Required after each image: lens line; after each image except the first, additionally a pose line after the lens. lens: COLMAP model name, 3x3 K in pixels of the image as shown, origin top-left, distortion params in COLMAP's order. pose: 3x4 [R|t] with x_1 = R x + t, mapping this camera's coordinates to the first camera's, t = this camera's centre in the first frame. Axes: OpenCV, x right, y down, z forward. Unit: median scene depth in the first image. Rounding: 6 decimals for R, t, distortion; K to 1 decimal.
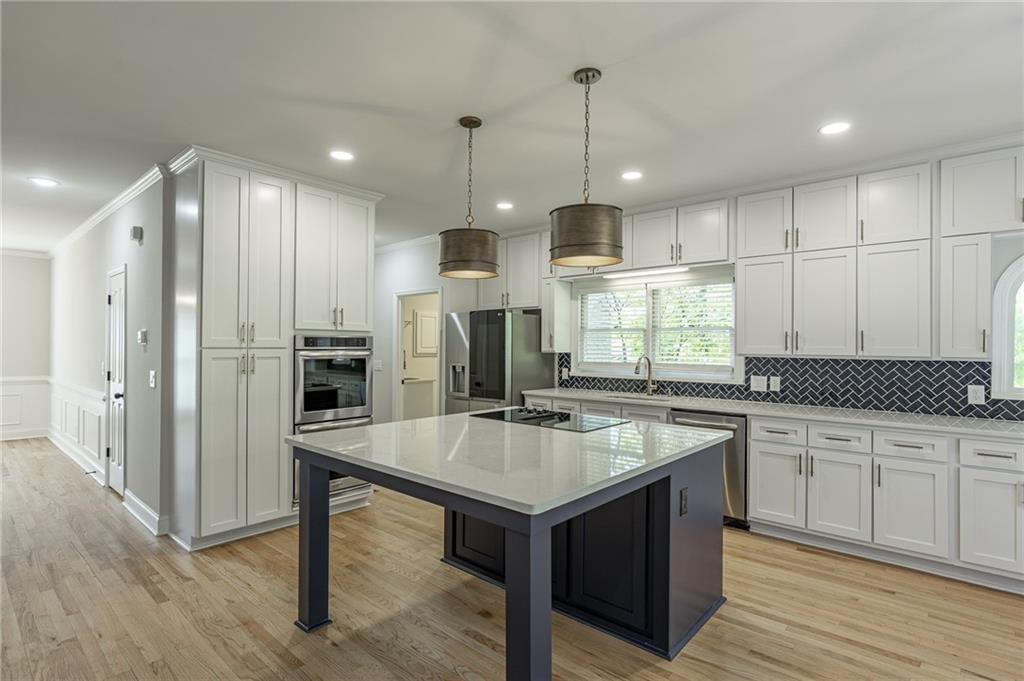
lens RADIAL K [[507.4, 0, 519.0], [0, 507.4, 342.7], [0, 0, 1]] dist [-0.001976, -0.000894]
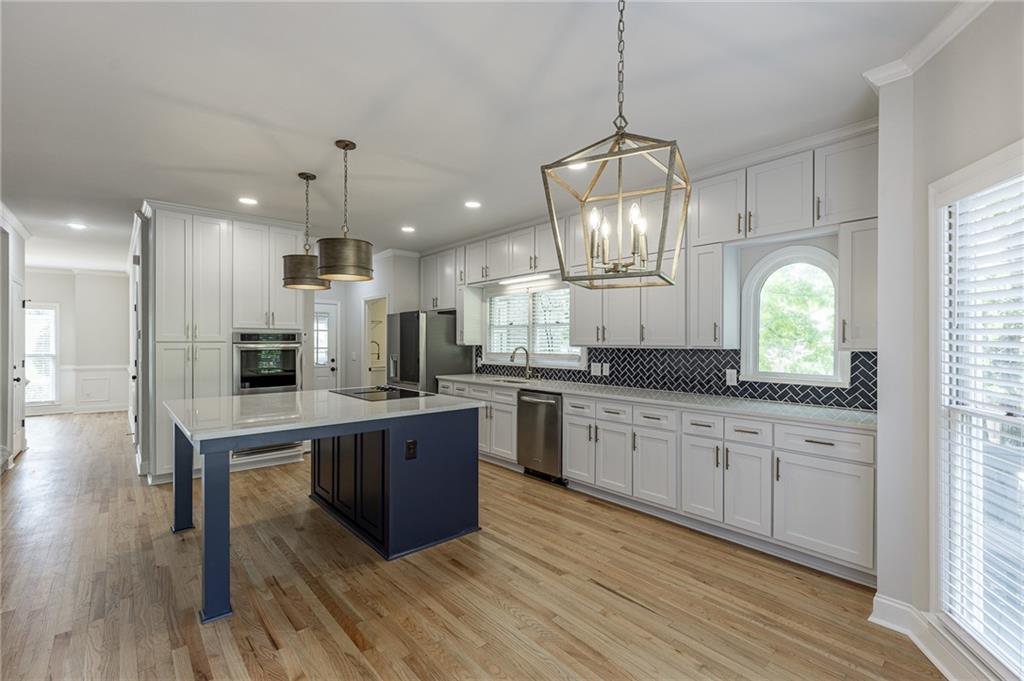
lens RADIAL K [[456.3, 0, 518.2], [0, 456.3, 341.8], [0, 0, 1]] dist [0.009472, -0.002172]
pose [[0.991057, -0.005636, -0.133323, 0.449776], [0.006456, 0.999963, 0.005725, 0.007612], [0.133286, -0.006534, 0.991056, -0.112418]]
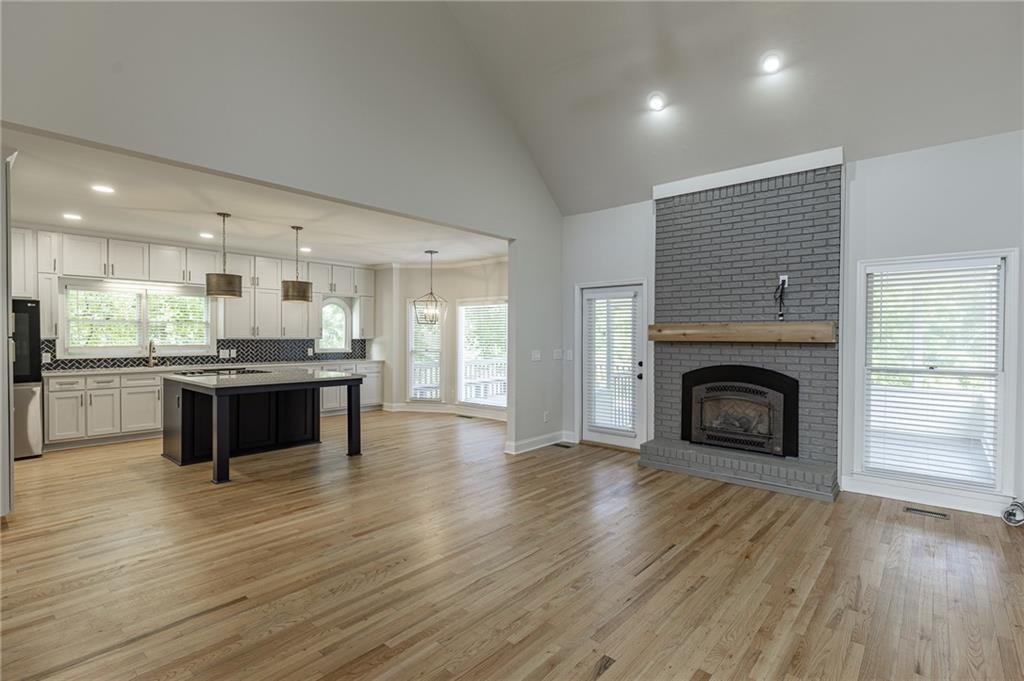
lens RADIAL K [[489.6, 0, 518.2], [0, 489.6, 342.2], [0, 0, 1]] dist [-0.001550, -0.000898]
pose [[-0.004298, -0.020191, 0.999787, -1.348381], [-0.009277, 0.999754, 0.020150, -0.007518], [-0.999948, -0.009188, -0.004484, -0.057098]]
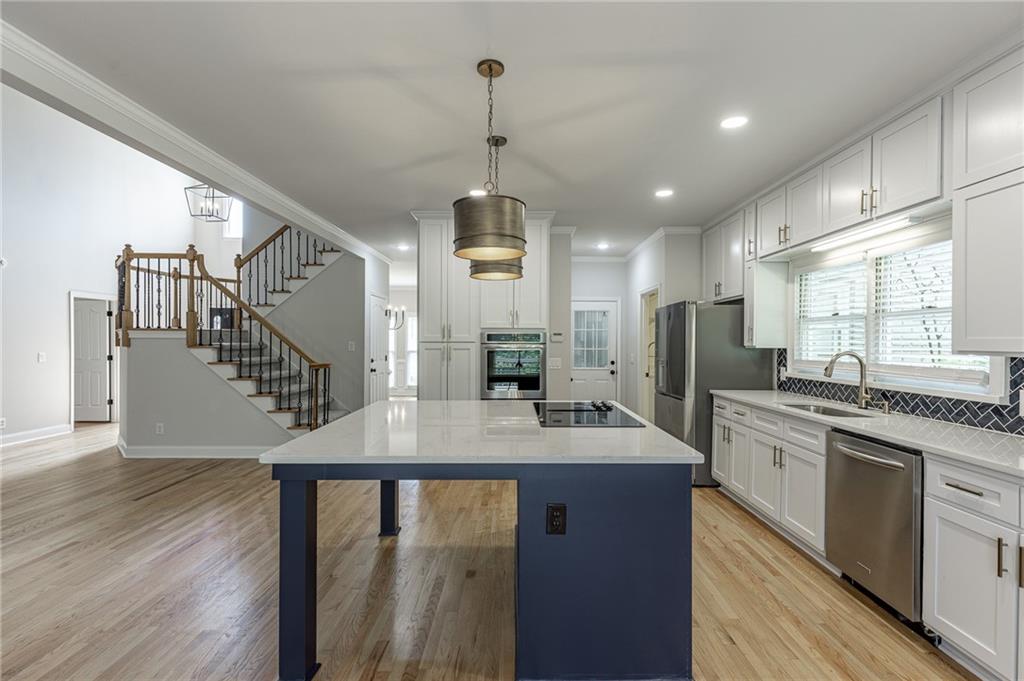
lens RADIAL K [[456.3, 0, 518.1], [0, 456.3, 341.6], [0, 0, 1]] dist [0.009472, -0.002172]
pose [[0.658382, -0.003781, -0.752674, 0.496339], [0.005542, 0.999985, -0.000176, 0.008814], [0.752663, -0.004055, 0.658393, 0.256547]]
